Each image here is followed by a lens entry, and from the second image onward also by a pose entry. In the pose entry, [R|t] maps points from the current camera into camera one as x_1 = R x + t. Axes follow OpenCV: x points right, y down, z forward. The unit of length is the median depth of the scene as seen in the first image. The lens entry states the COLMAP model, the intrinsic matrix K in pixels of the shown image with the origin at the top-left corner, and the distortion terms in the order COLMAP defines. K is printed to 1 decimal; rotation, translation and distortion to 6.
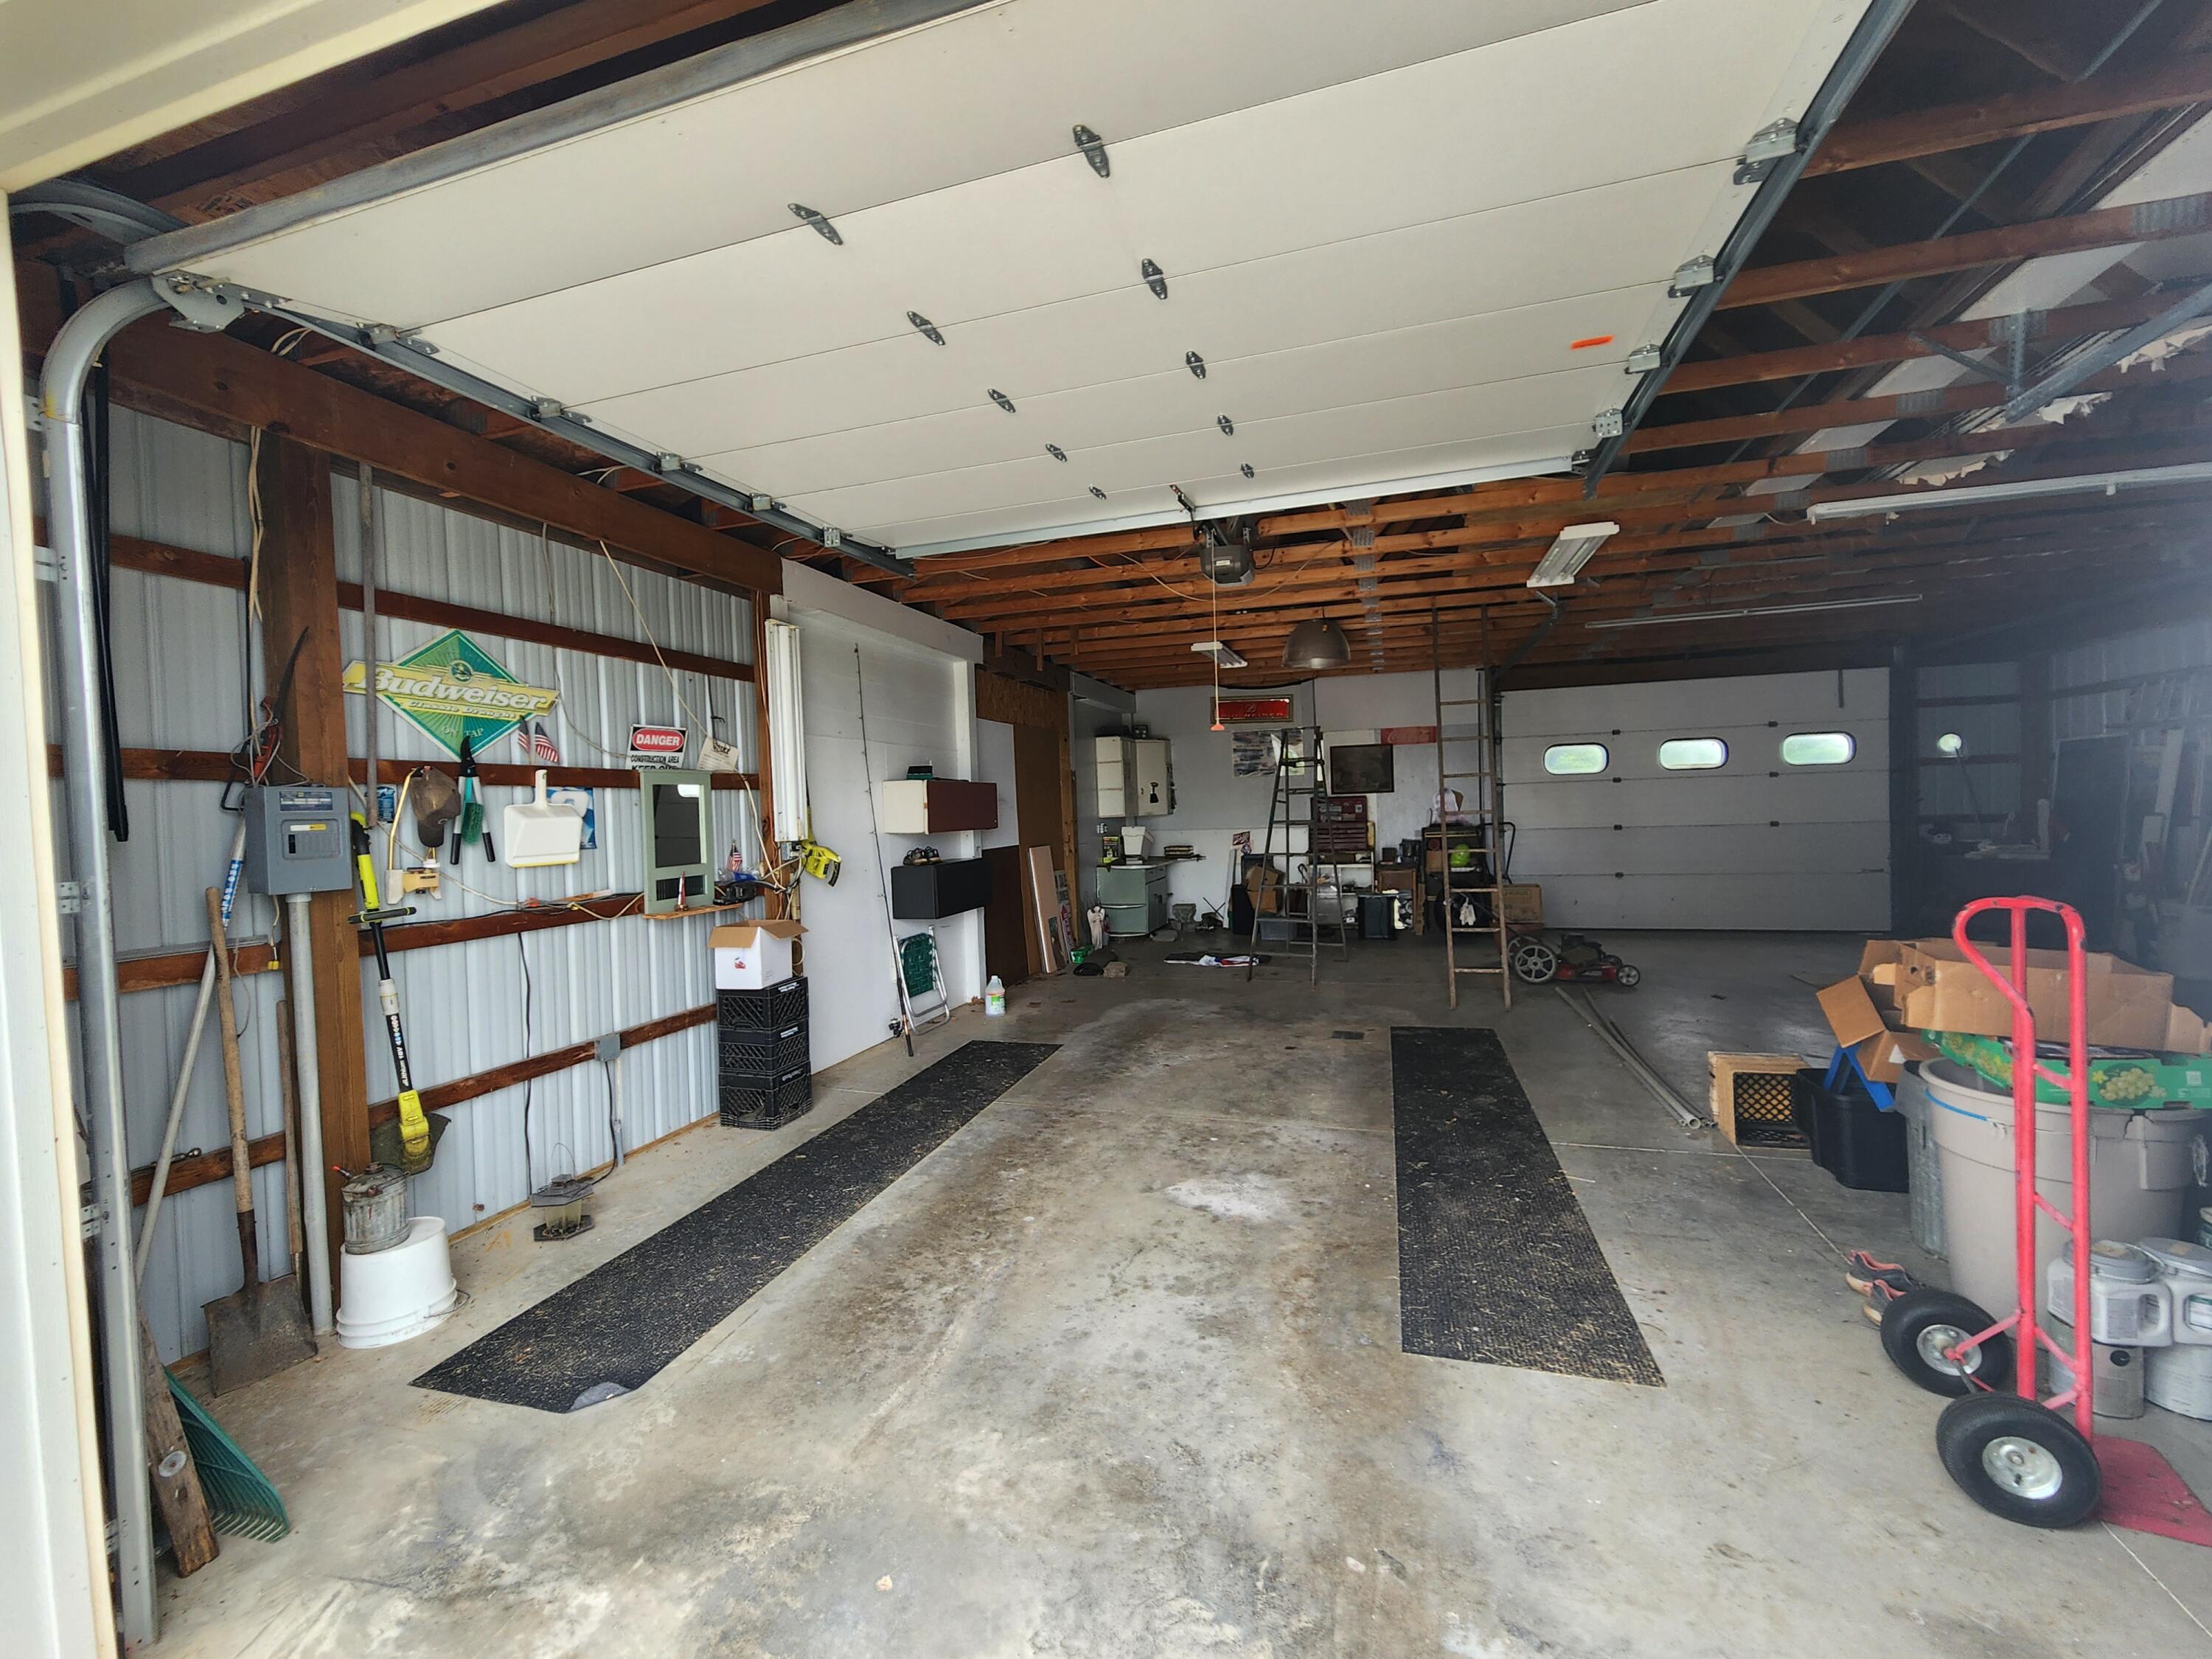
lens RADIAL K [[906.1, 0, 1103.3], [0, 906.1, 830.7], [0, 0, 1]] dist [0.001839, -0.000714]
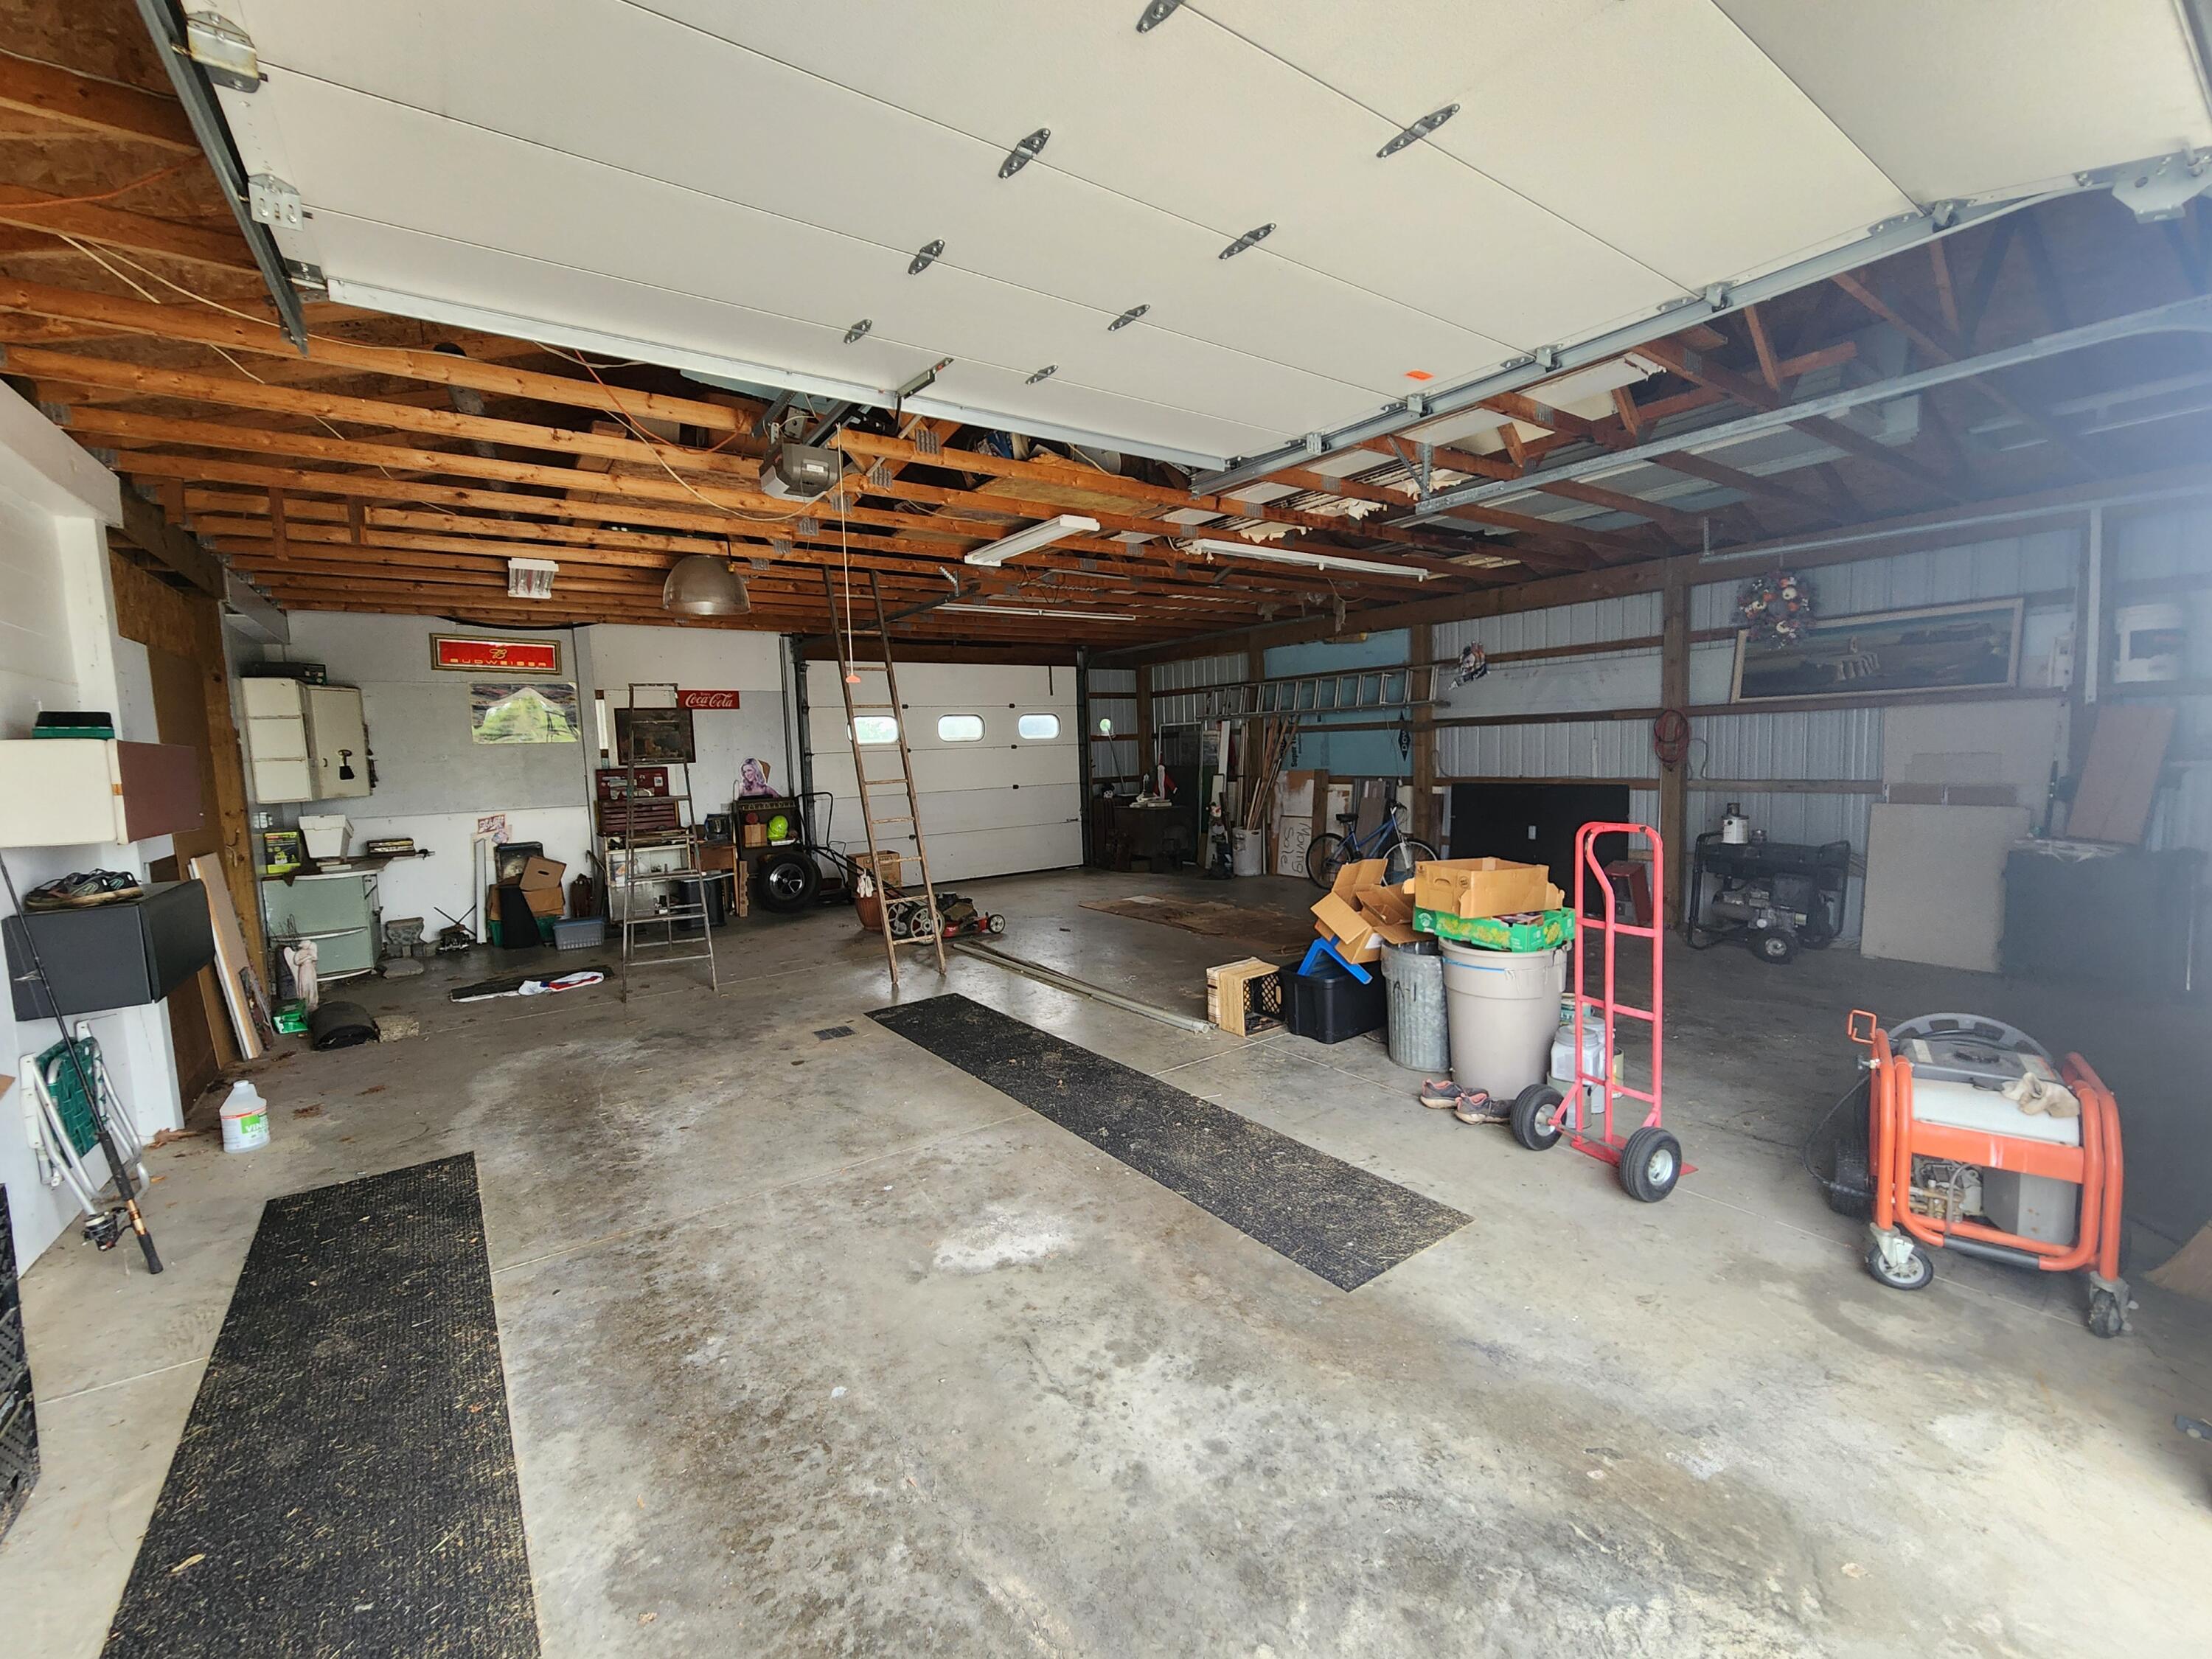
lens RADIAL K [[906.1, 0, 1110.3], [0, 906.1, 824.2], [0, 0, 1]] dist [0.001839, -0.000714]
pose [[0.609235, -0.057322, 0.790915, -0.318417], [0.037397, 0.998351, 0.043549, -0.011544], [-0.792107, 0.003046, 0.610374, 0.287385]]
